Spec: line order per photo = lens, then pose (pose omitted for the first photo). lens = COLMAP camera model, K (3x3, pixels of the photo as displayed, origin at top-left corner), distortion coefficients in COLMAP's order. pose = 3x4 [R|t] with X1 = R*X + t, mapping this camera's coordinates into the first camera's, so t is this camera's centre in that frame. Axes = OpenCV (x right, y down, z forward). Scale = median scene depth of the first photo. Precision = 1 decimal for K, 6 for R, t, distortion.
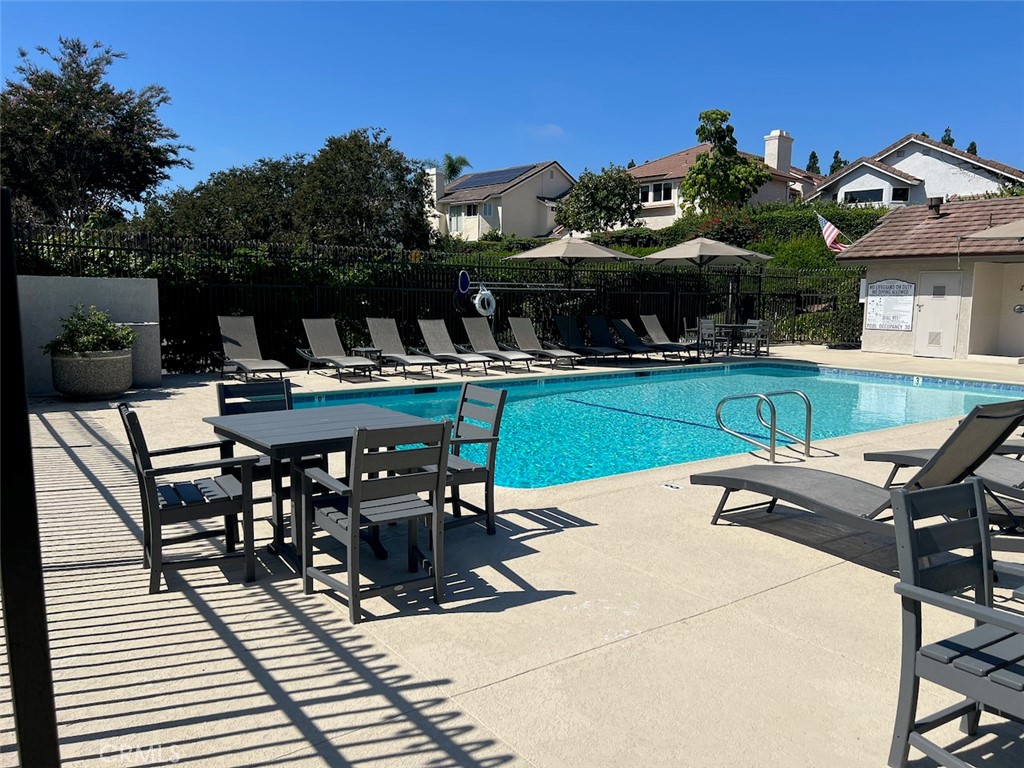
lens RADIAL K [[838.8, 0, 512.0], [0, 838.8, 384.0], [0, 0, 1]] dist [0.004541, -0.008419]
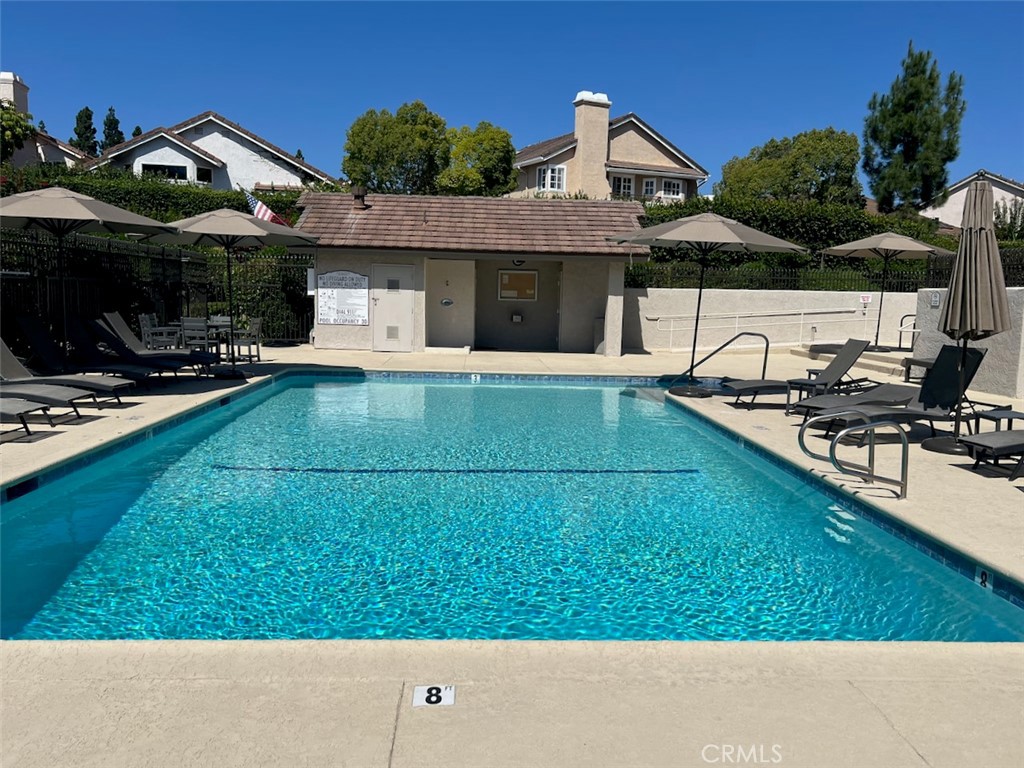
lens RADIAL K [[838.8, 0, 512.0], [0, 838.8, 384.0], [0, 0, 1]] dist [0.004541, -0.008419]
pose [[0.520895, -0.086310, 0.849246, -0.253452], [0.070089, 0.995840, 0.058219, -0.039810], [-0.850738, 0.029197, 0.524778, 0.349590]]
